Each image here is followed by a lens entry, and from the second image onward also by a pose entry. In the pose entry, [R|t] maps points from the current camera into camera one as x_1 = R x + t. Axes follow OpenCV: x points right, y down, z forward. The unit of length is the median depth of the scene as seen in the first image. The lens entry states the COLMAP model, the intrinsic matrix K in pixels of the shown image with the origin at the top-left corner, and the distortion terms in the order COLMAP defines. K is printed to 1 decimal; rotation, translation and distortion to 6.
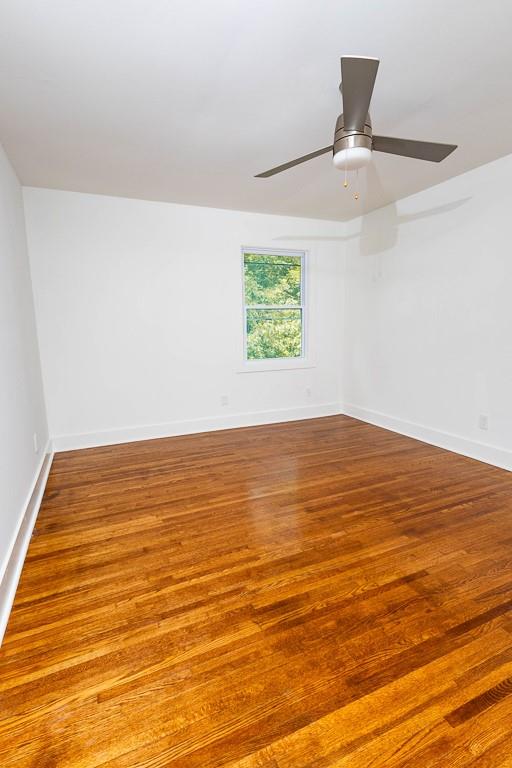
lens RADIAL K [[377.1, 0, 255.5], [0, 377.1, 385.4], [0, 0, 1]] dist [0.030763, -0.009864]
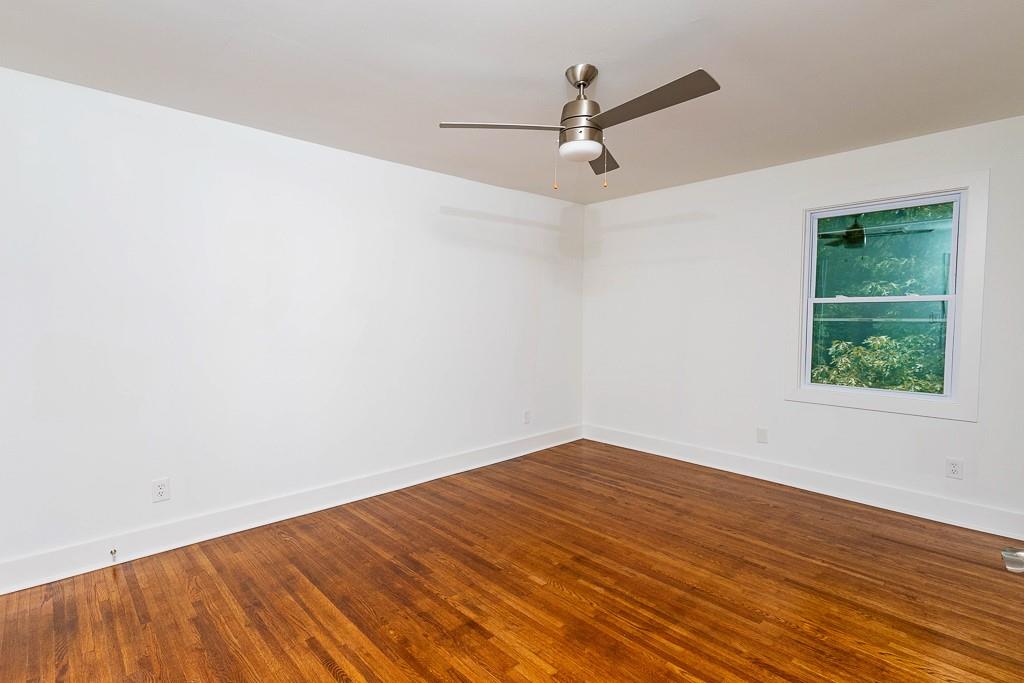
lens RADIAL K [[502.7, 0, 511.0], [0, 502.7, 343.3], [0, 0, 1]] dist [0.030763, -0.009864]
pose [[0.325263, 0.074001, -0.942724, 1.033068], [-0.157871, 0.987191, 0.023023, -0.125115], [0.932352, 0.141340, 0.332779, 0.411766]]
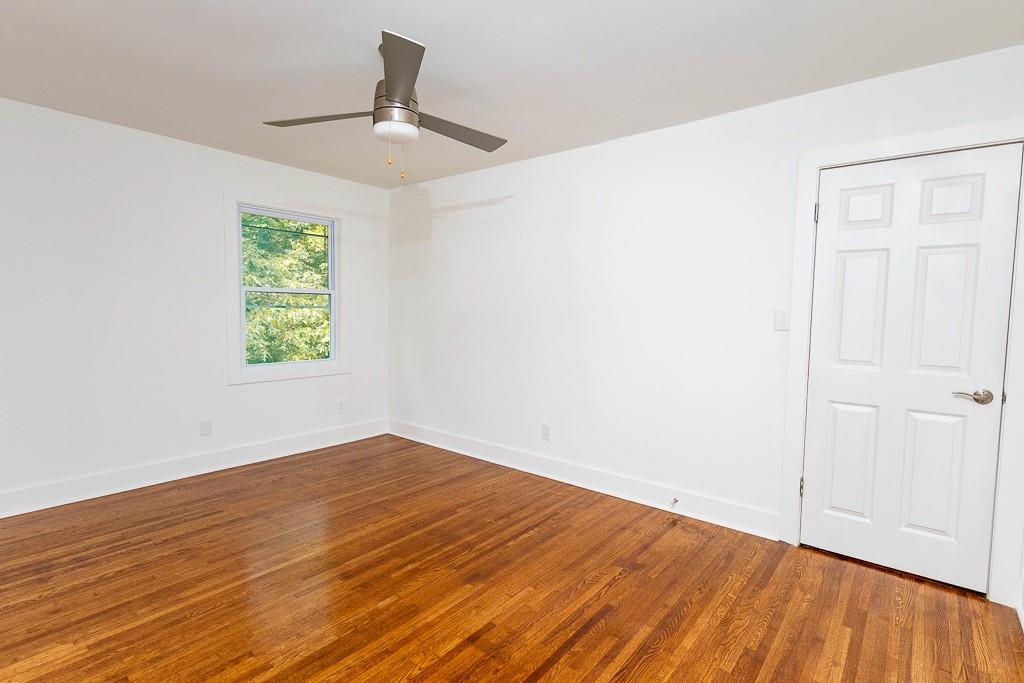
lens RADIAL K [[502.7, 0, 511.0], [0, 502.7, 343.3], [0, 0, 1]] dist [0.030763, -0.009864]
pose [[0.890994, 0.005204, 0.453986, -0.020047], [0.036592, 0.995858, -0.083232, -0.023130], [-0.452538, 0.090772, 0.887113, -0.048125]]
